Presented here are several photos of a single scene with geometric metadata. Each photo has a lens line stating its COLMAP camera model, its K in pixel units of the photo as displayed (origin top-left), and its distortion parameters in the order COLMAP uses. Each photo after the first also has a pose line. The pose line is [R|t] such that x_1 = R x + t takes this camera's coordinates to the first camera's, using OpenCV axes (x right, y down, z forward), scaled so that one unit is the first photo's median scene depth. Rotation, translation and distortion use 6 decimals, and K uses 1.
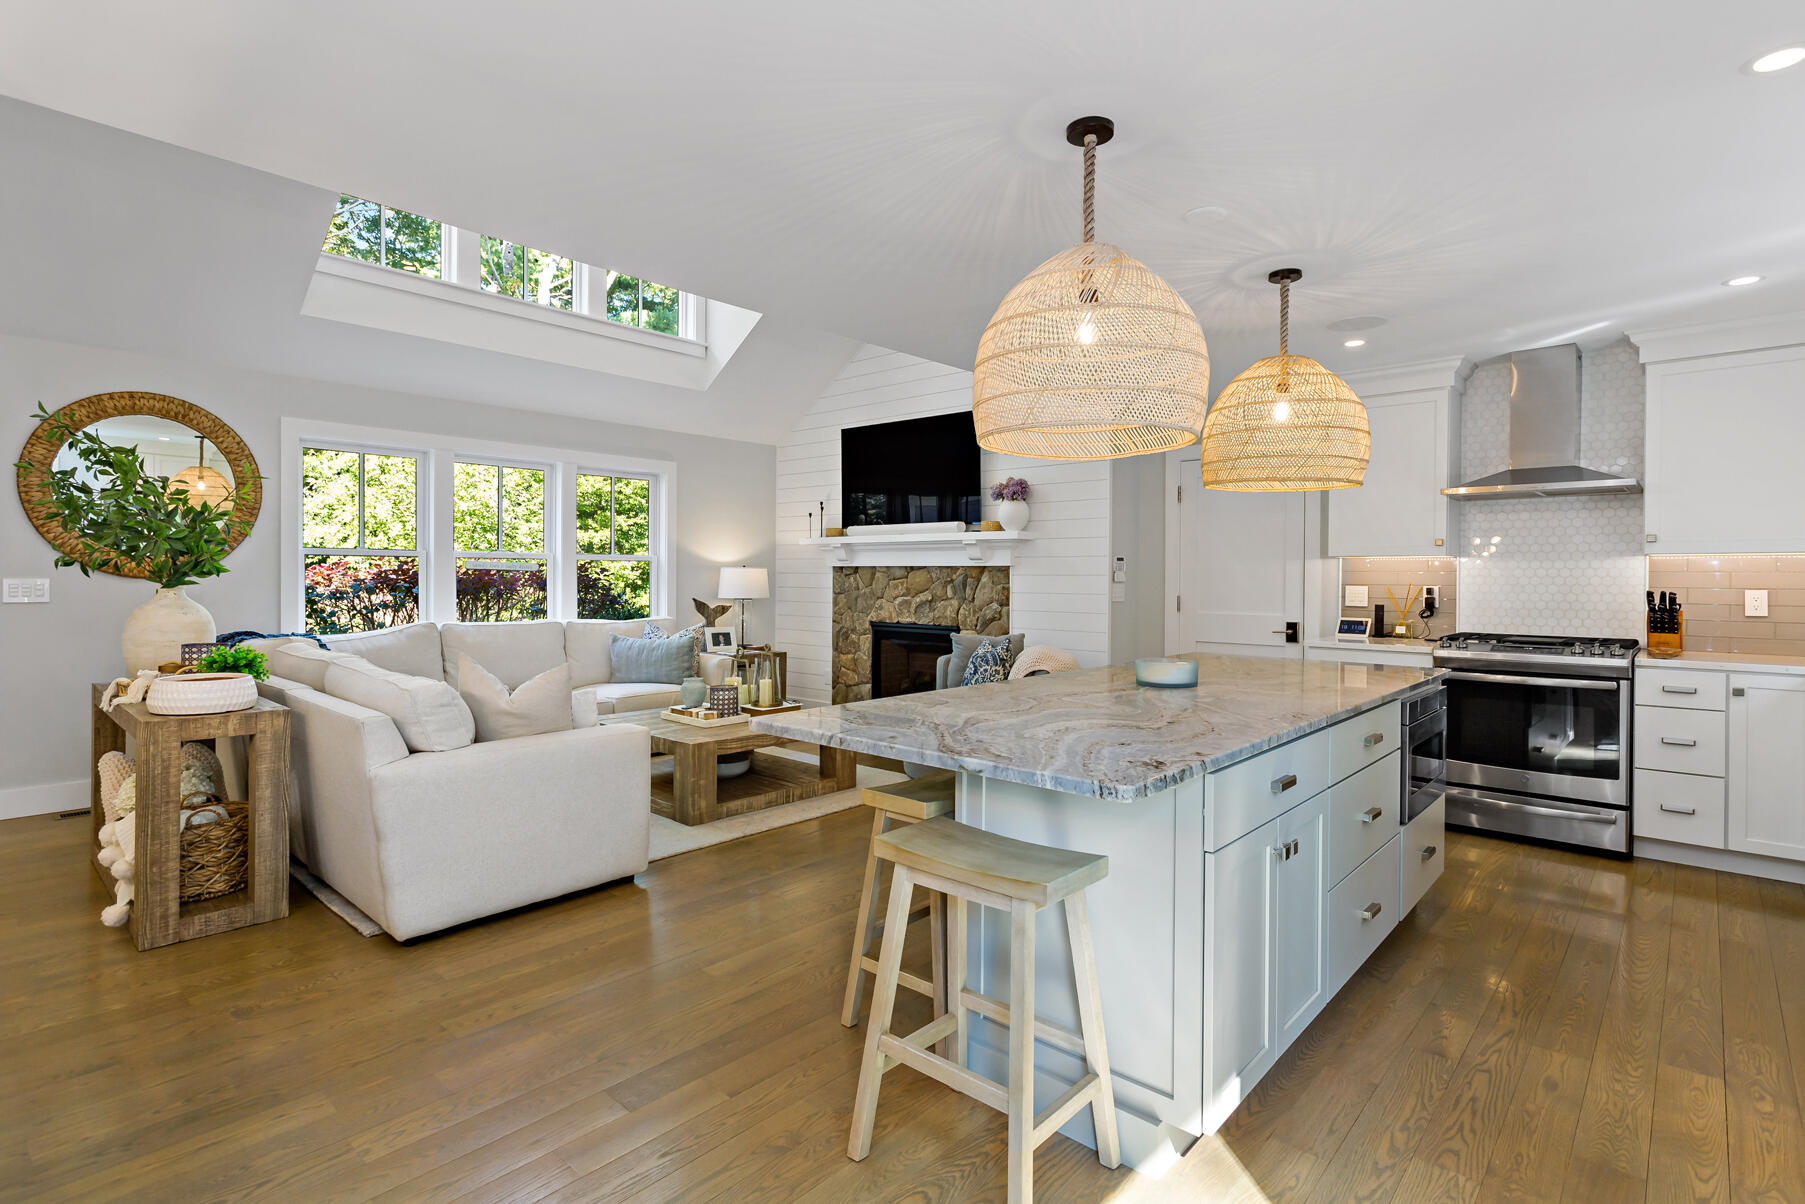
lens RADIAL K [[887.0, 0, 907.4], [0, 887.0, 594.3], [0, 0, 1]] dist [0.001379, -0.000128]
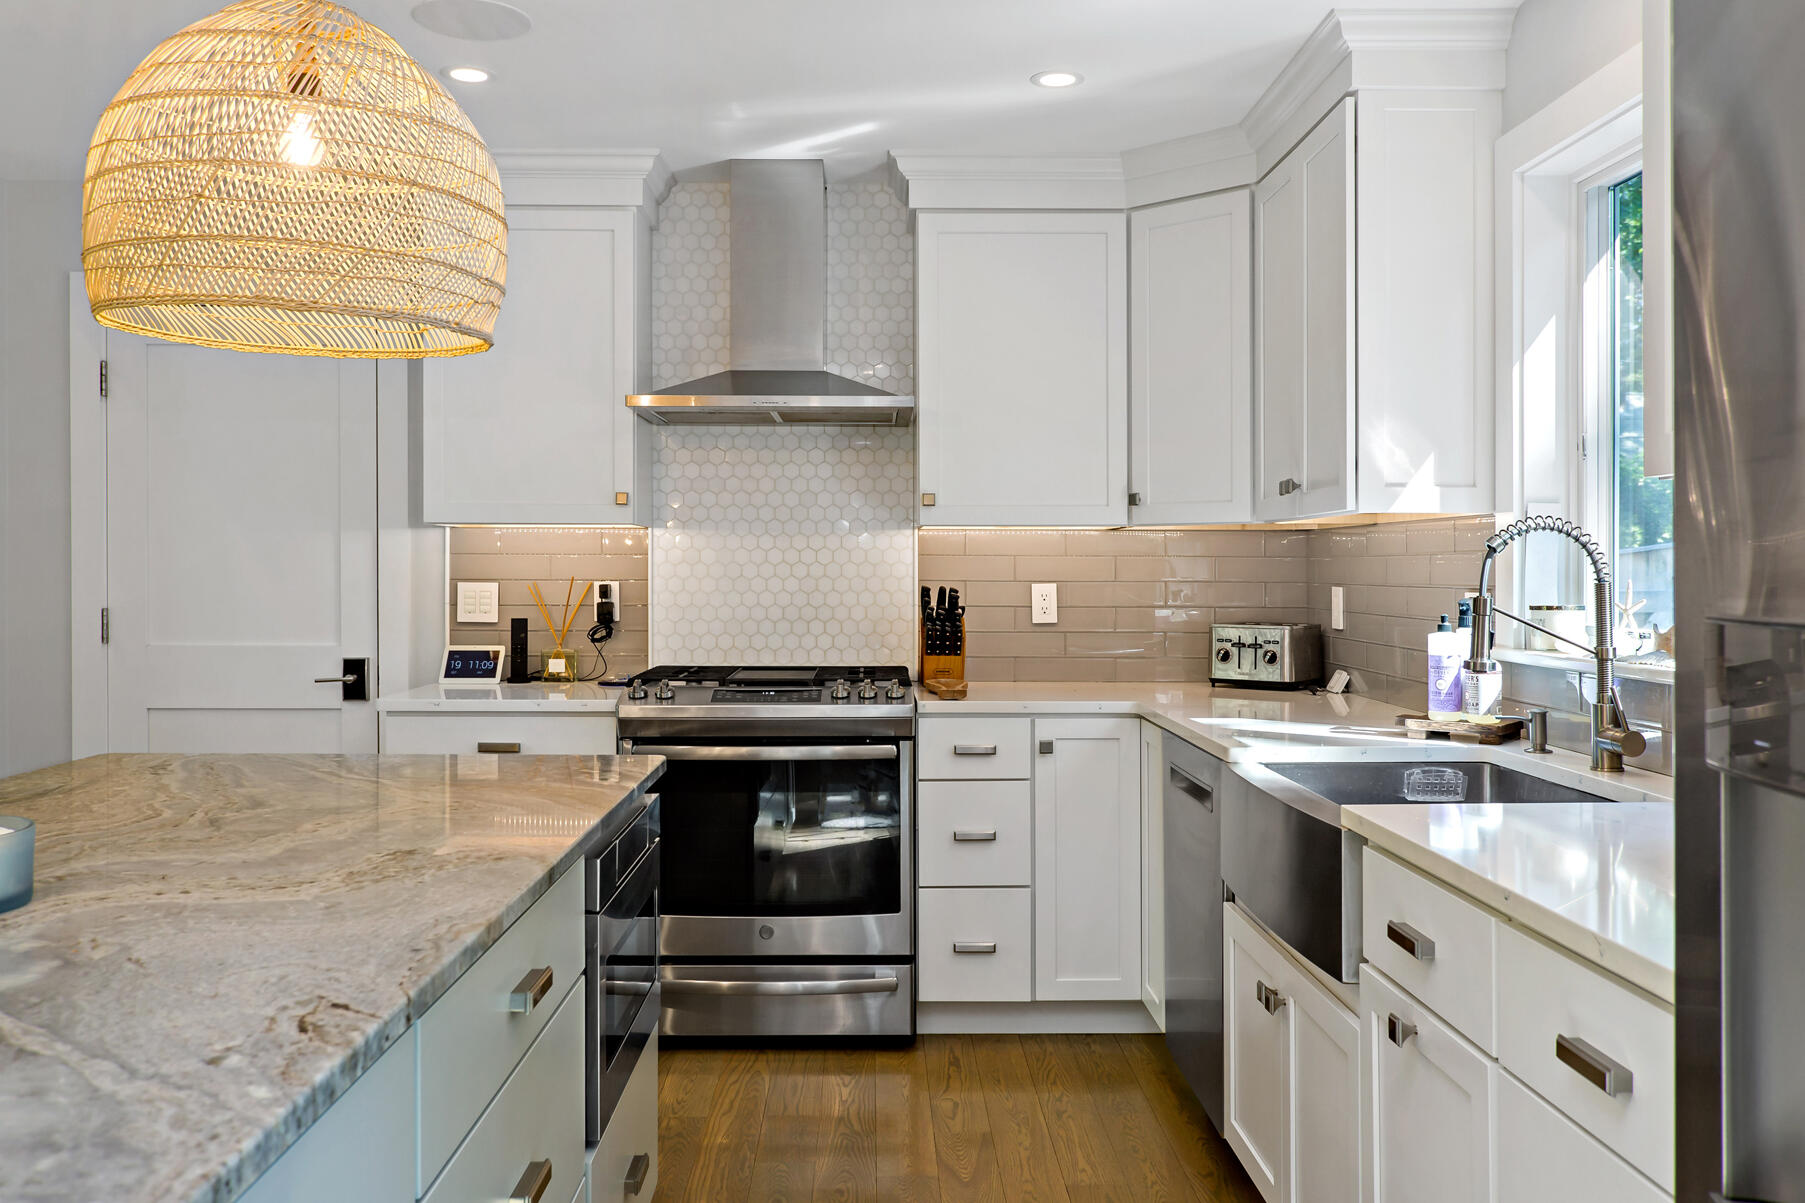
lens RADIAL K [[1503.2, 0, 904.1], [0, 1503.2, 579.8], [0, 0, 1]] dist [-0.010122, -0.000698]
pose [[0.732454, -0.008281, 0.680766, 0.110627], [0.014933, 0.999881, -0.003905, -0.004142], [-0.680652, 0.013026, 0.732491, 0.225664]]
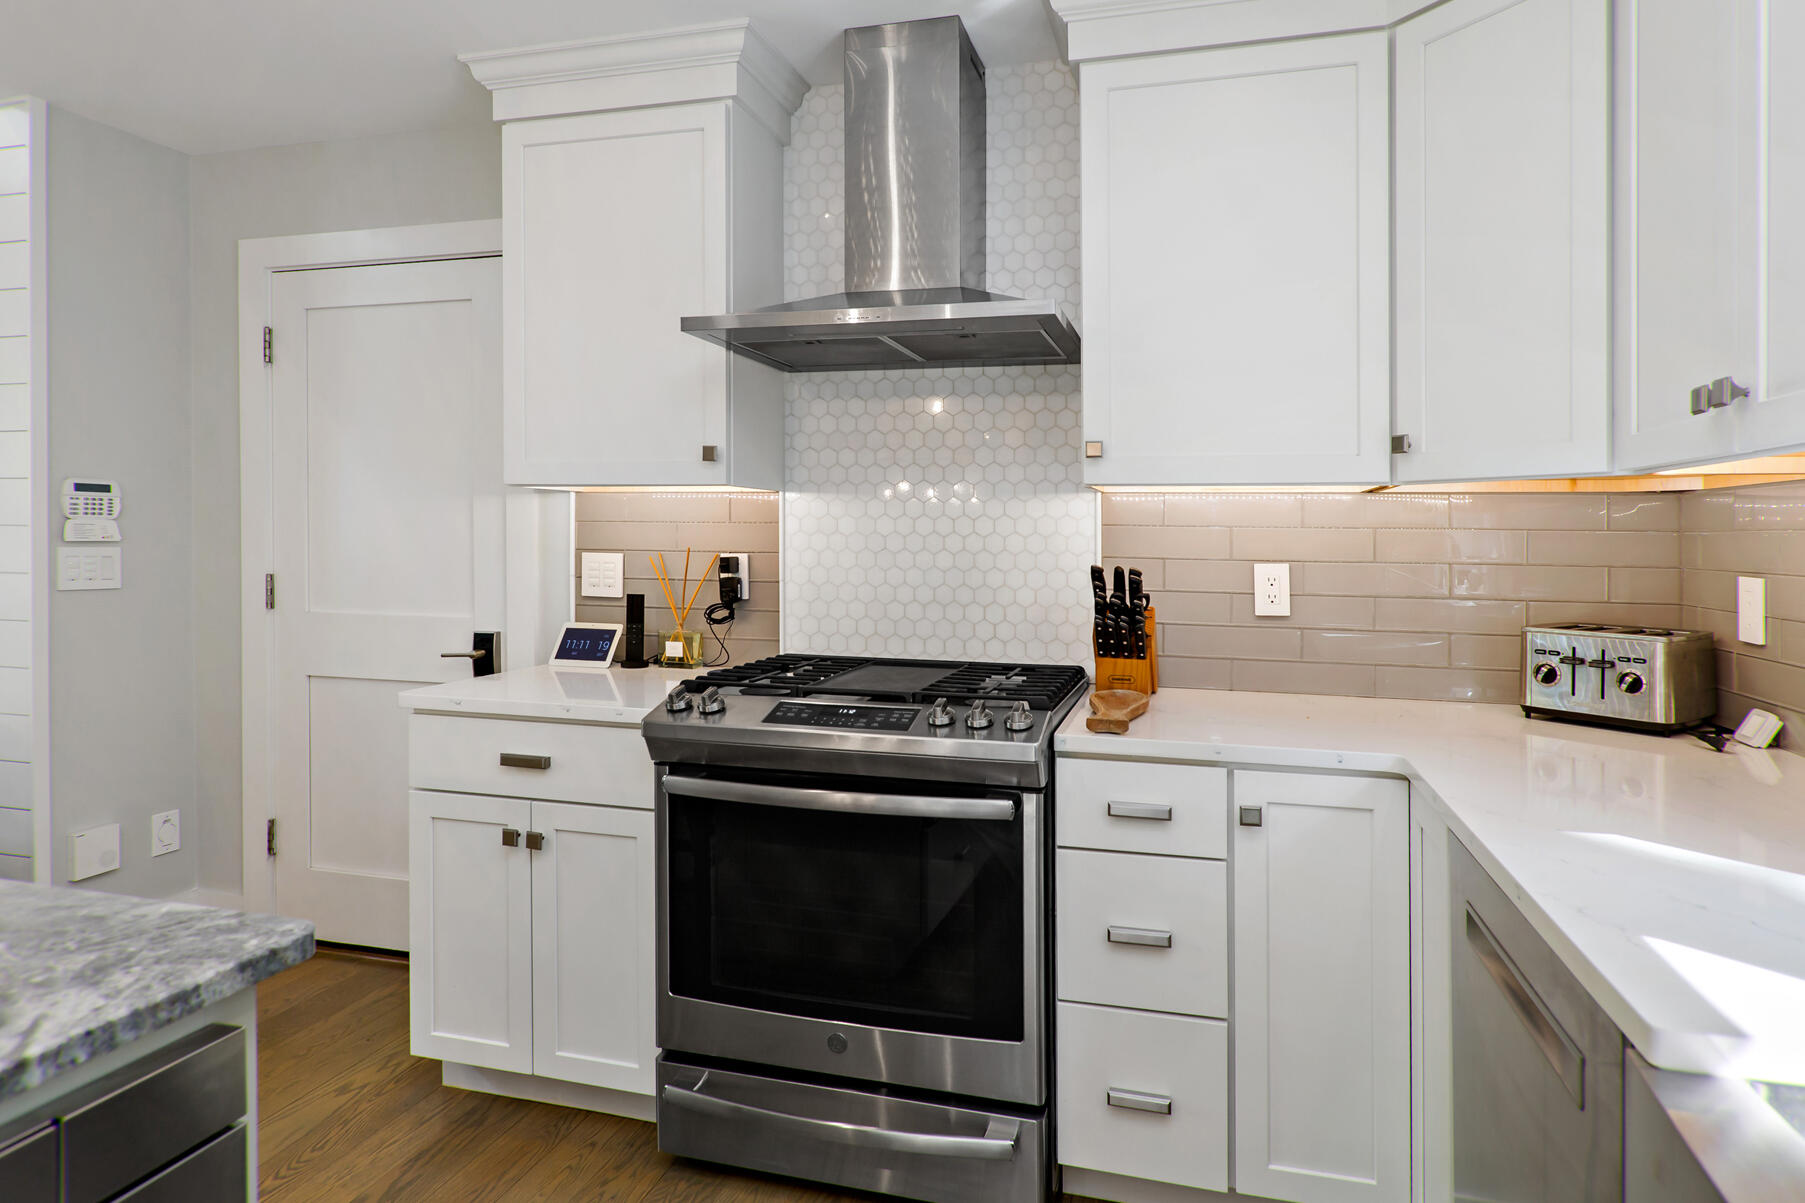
lens RADIAL K [[1065.4, 0, 875.8], [0, 1065.4, 519.1], [0, 0, 1]] dist [-0.007076, -0.000301]
pose [[0.908508, 0.009307, 0.417763, 0.441838], [0.003207, 0.999567, -0.029243, -0.011106], [-0.417854, 0.027907, 0.908085, 0.480921]]
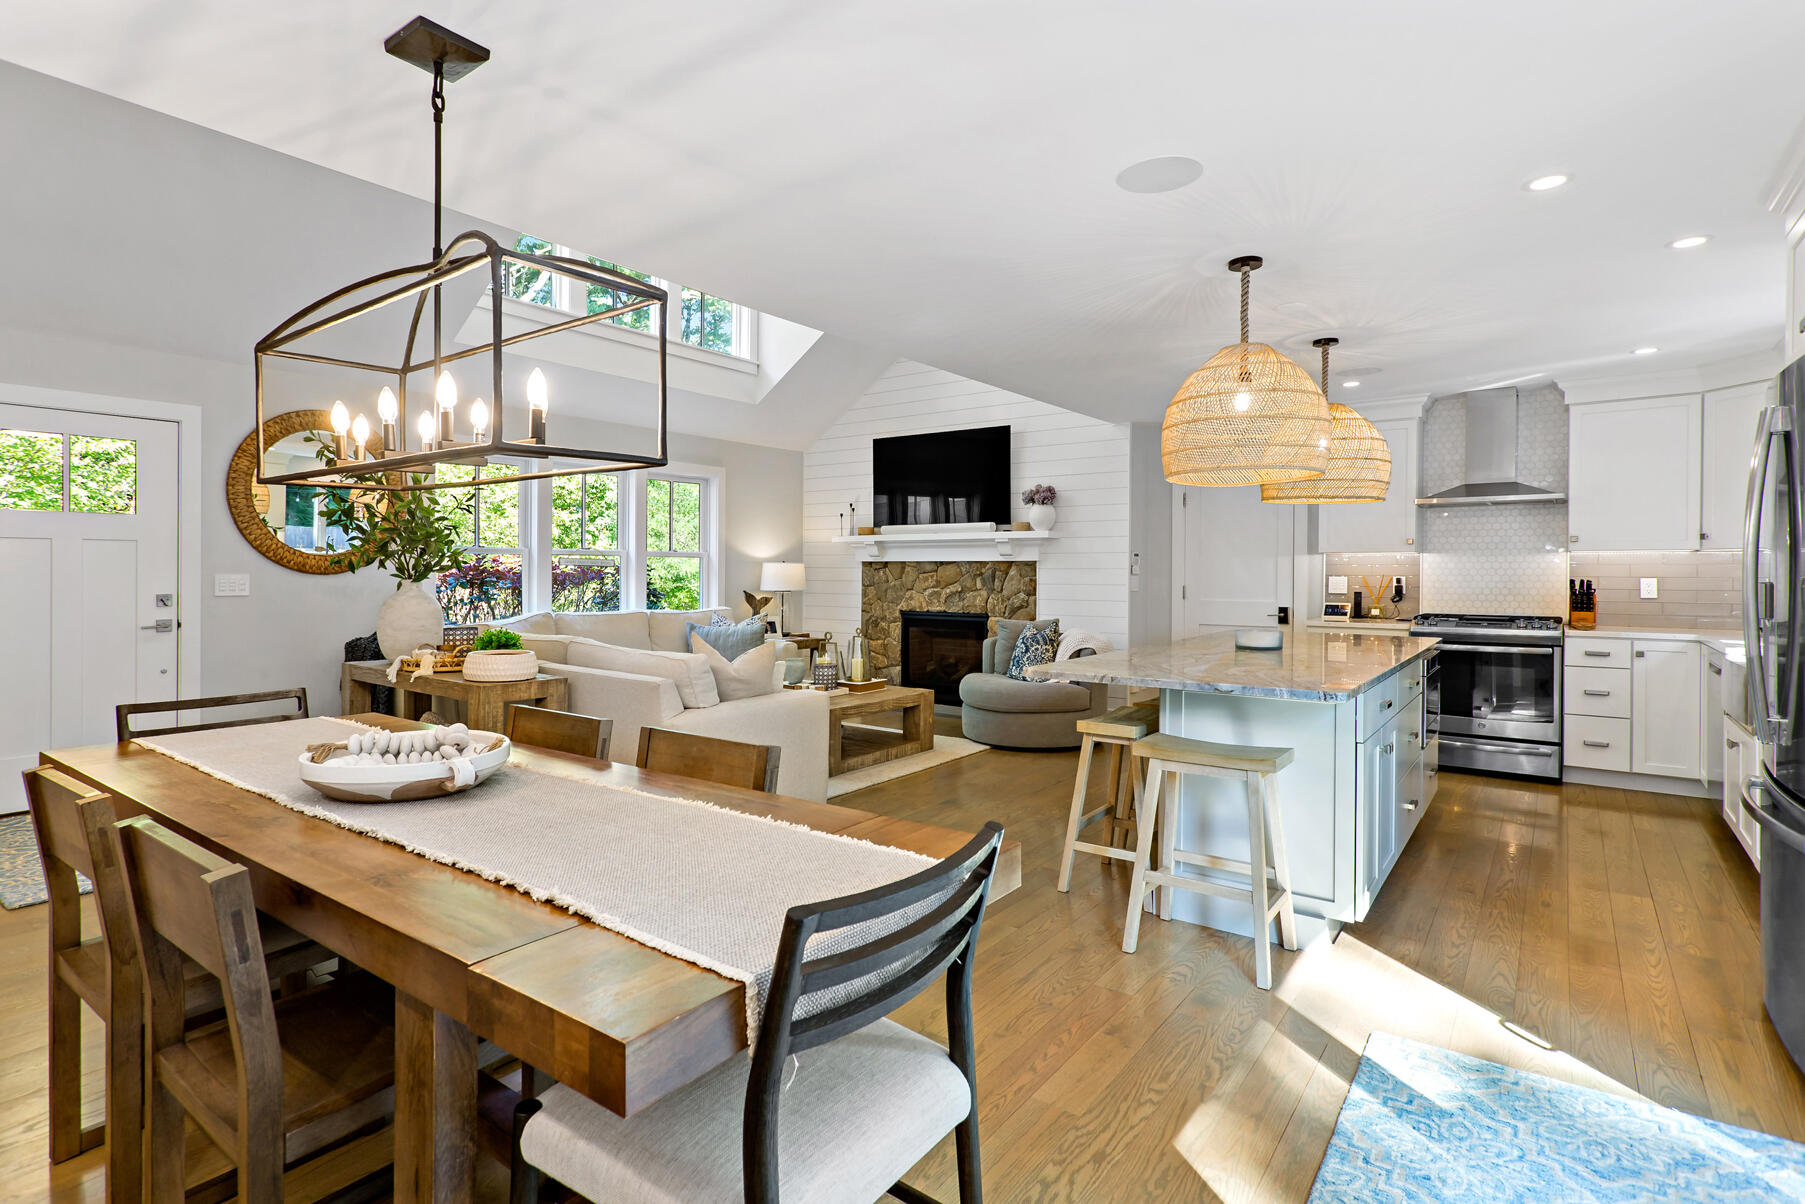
lens RADIAL K [[911.6, 0, 863.9], [0, 911.6, 592.6], [0, 0, 1]] dist [-0.000607, -0.000073]
pose [[0.996899, -0.005480, 0.078498, -0.265246], [0.005165, 0.999978, 0.004218, 0.004144], [-0.078519, -0.003799, 0.996905, -0.217954]]
